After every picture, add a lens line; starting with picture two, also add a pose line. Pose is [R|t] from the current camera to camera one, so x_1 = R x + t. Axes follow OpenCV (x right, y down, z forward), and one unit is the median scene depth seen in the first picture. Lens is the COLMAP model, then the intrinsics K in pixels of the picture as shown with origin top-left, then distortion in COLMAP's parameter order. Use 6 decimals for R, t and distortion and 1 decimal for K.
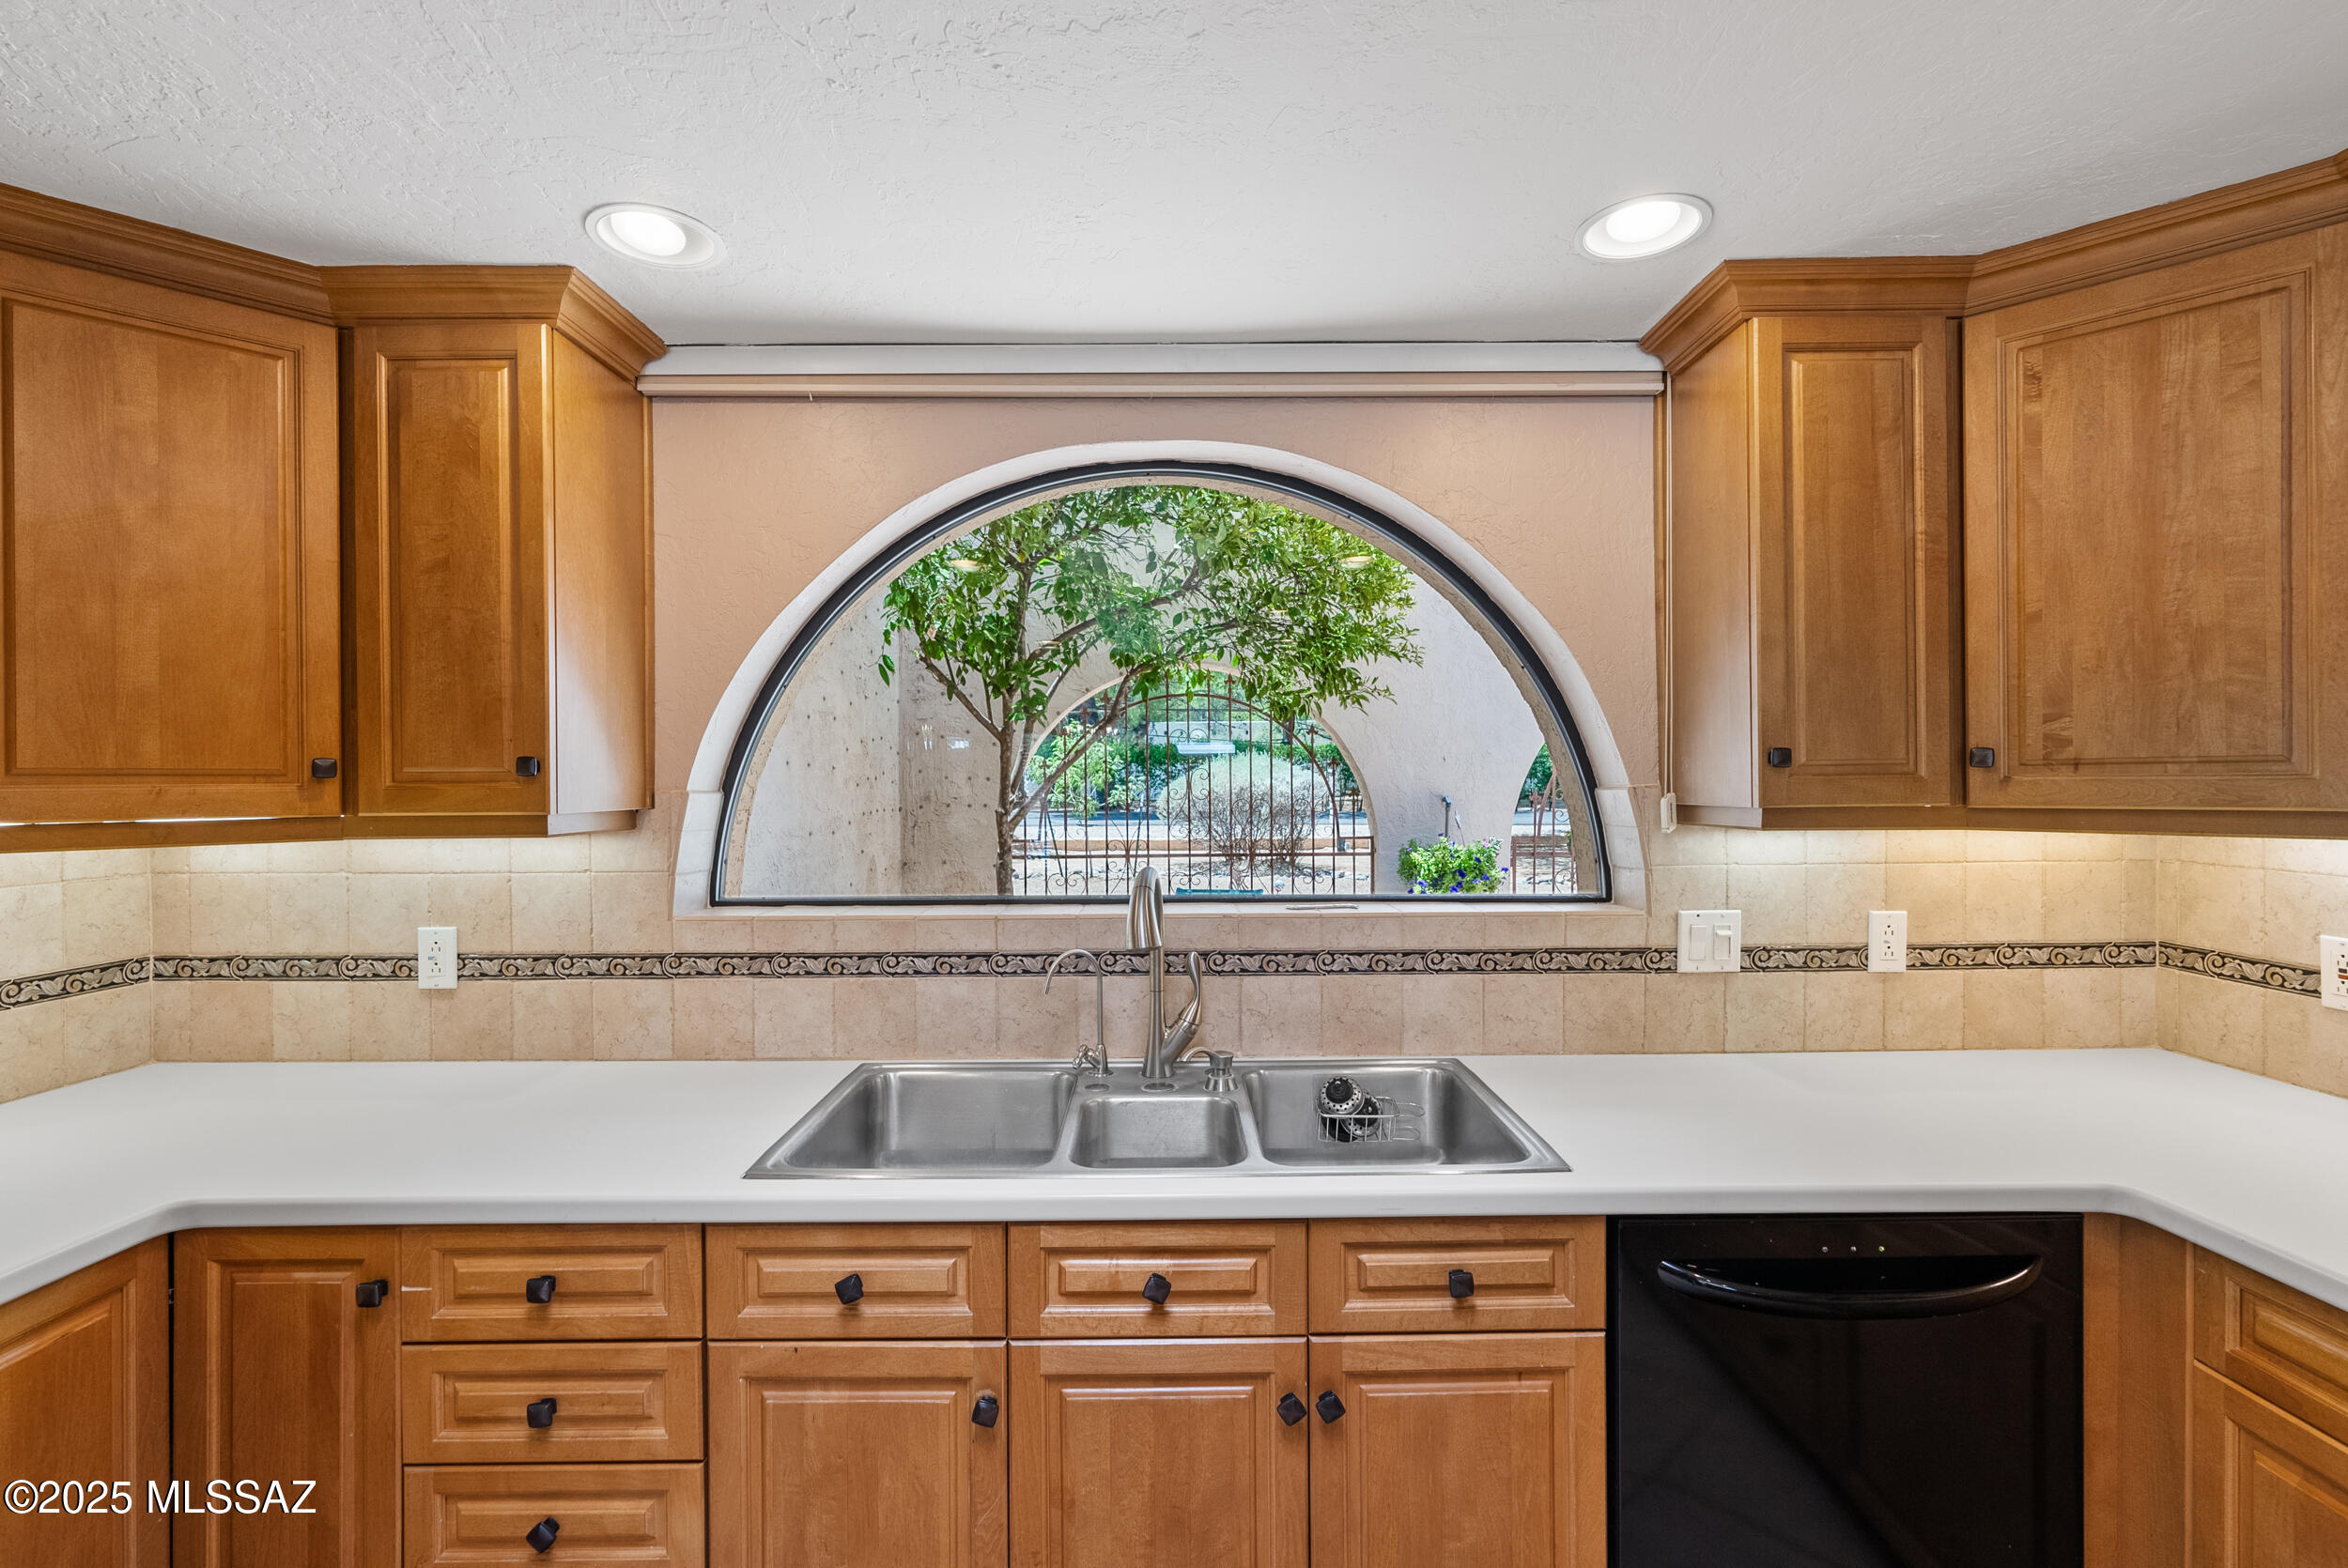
lens RADIAL K [[1059.8, 0, 1174.0], [0, 1059.8, 784.0], [0, 0, 1]] dist [0.000261, 0.000372]
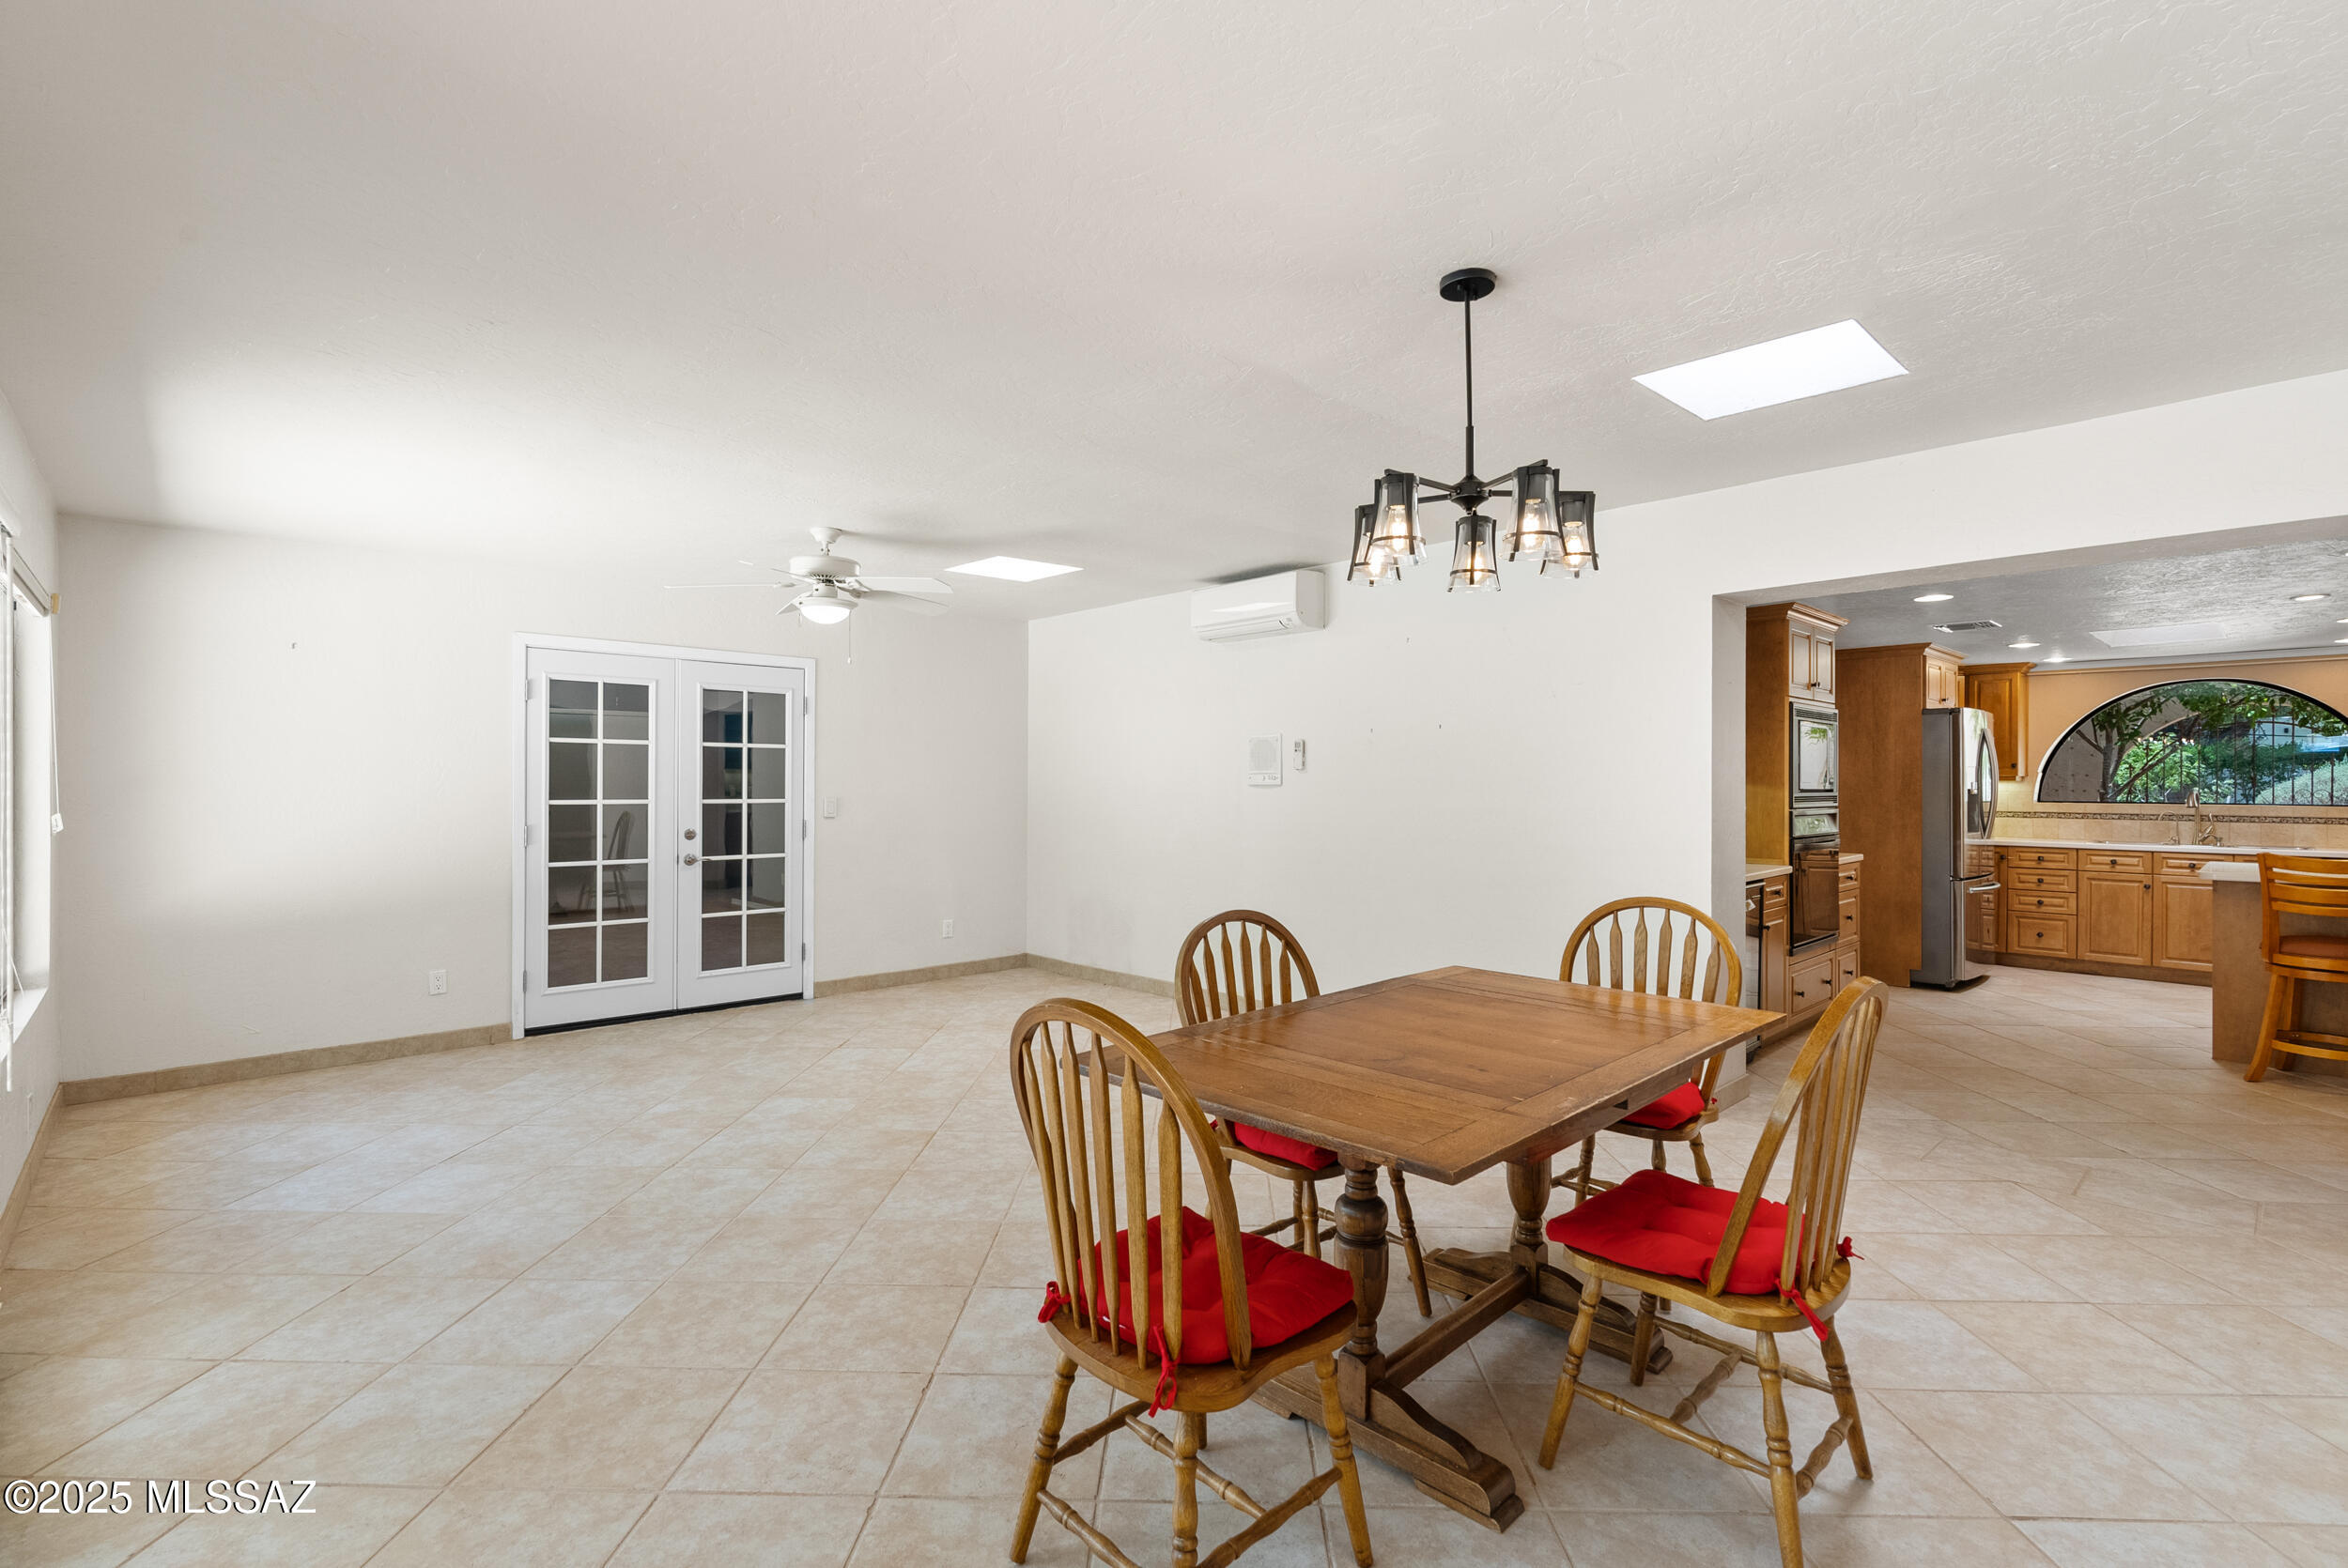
lens RADIAL K [[1059.8, 0, 1174.0], [0, 1059.8, 784.0], [0, 0, 1]] dist [0.000261, 0.000372]
pose [[0.679519, 0.008370, -0.733610, 0.396686], [-0.012885, 0.999917, -0.000527, 0.139734], [0.733545, 0.009811, 0.679571, -6.097468]]
